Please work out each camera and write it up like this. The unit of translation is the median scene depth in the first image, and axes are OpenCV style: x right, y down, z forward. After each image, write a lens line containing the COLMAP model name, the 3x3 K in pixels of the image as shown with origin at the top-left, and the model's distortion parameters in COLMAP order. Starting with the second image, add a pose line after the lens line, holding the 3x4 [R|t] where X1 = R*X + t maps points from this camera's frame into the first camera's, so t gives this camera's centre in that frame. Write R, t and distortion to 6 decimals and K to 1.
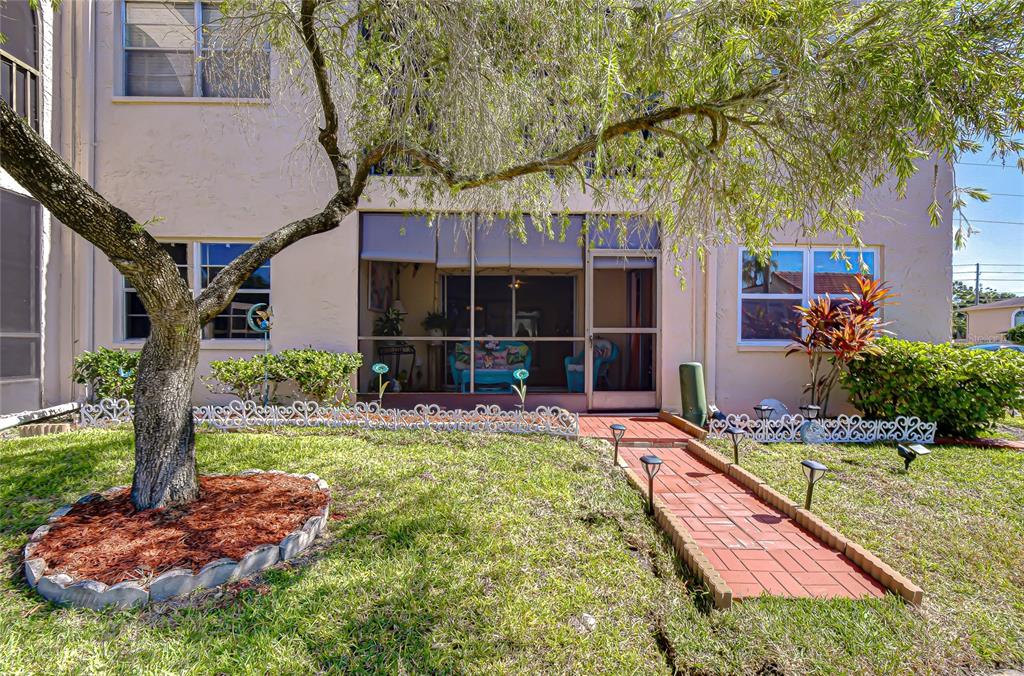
lens RADIAL K [[445.9, 0, 517.9], [0, 445.9, 355.8], [0, 0, 1]] dist [-0.002058, -0.000909]
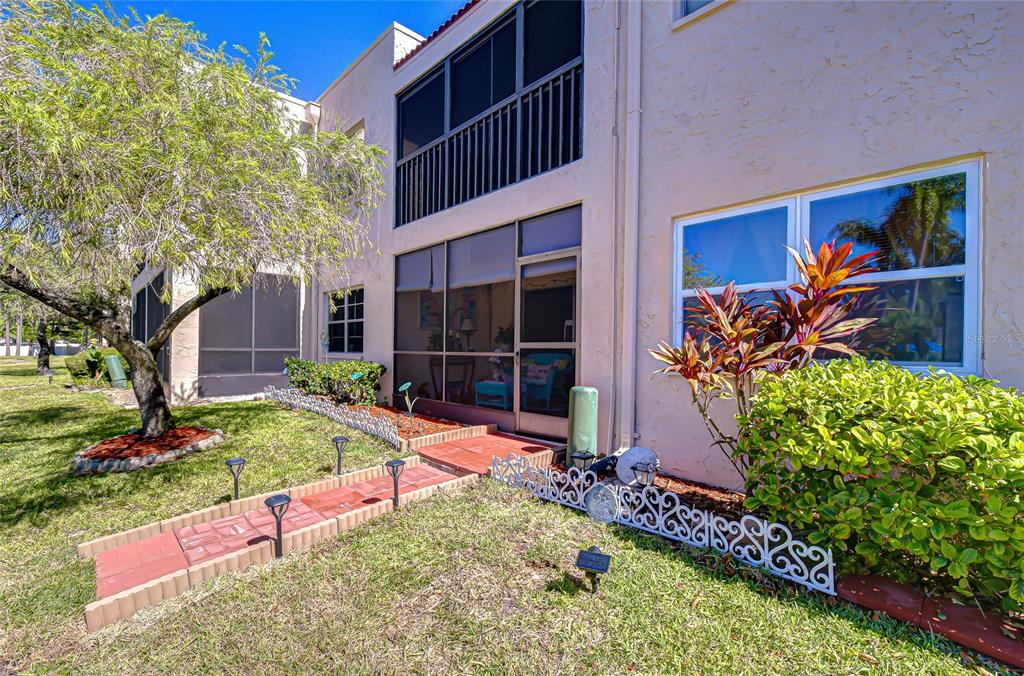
lens RADIAL K [[447.3, 0, 512.2], [0, 447.3, 349.8], [0, 0, 1]] dist [-0.004297, -0.000750]
pose [[0.678944, 0.001448, -0.734189, 0.897239], [-0.022654, 0.999563, -0.018977, -0.031133], [0.733840, 0.029517, 0.678680, 0.384995]]
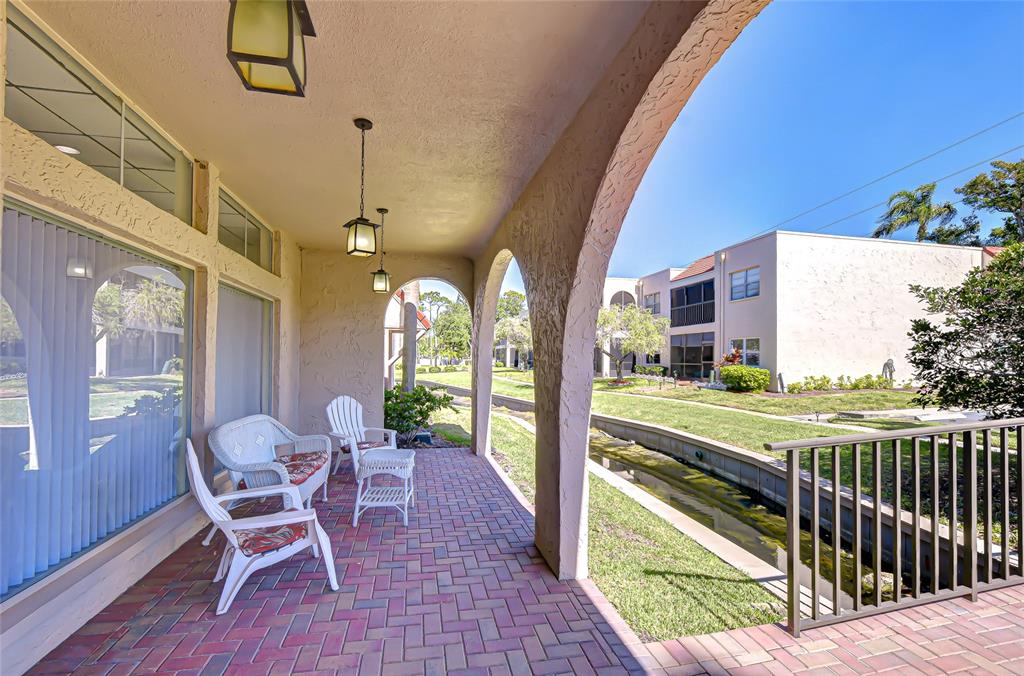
lens RADIAL K [[445.9, 0, 517.9], [0, 445.9, 355.8], [0, 0, 1]] dist [-0.002058, -0.000909]
pose [[0.200379, -0.010077, -0.979667, 3.966058], [-0.026957, 0.999512, -0.015795, -0.005368], [0.979347, 0.029574, 0.200010, -1.487492]]
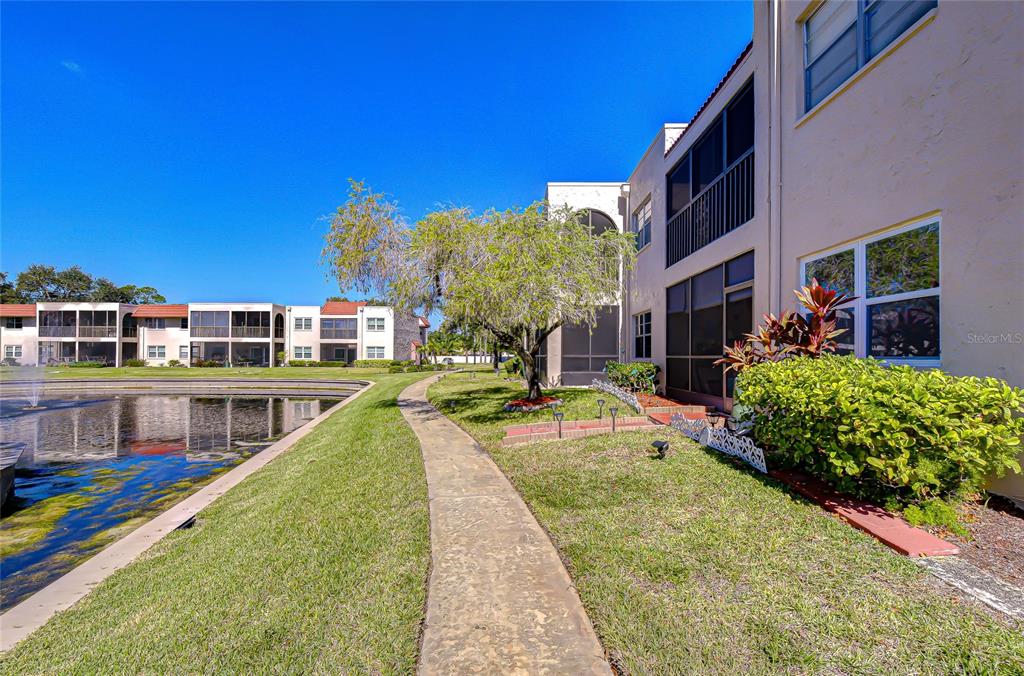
lens RADIAL K [[445.9, 0, 517.9], [0, 445.9, 355.8], [0, 0, 1]] dist [-0.002058, -0.000909]
pose [[-0.018233, -0.006142, -0.999815, 1.599210], [-0.024440, 0.999685, -0.005695, -0.018473], [0.999535, 0.024332, -0.018377, 0.443224]]
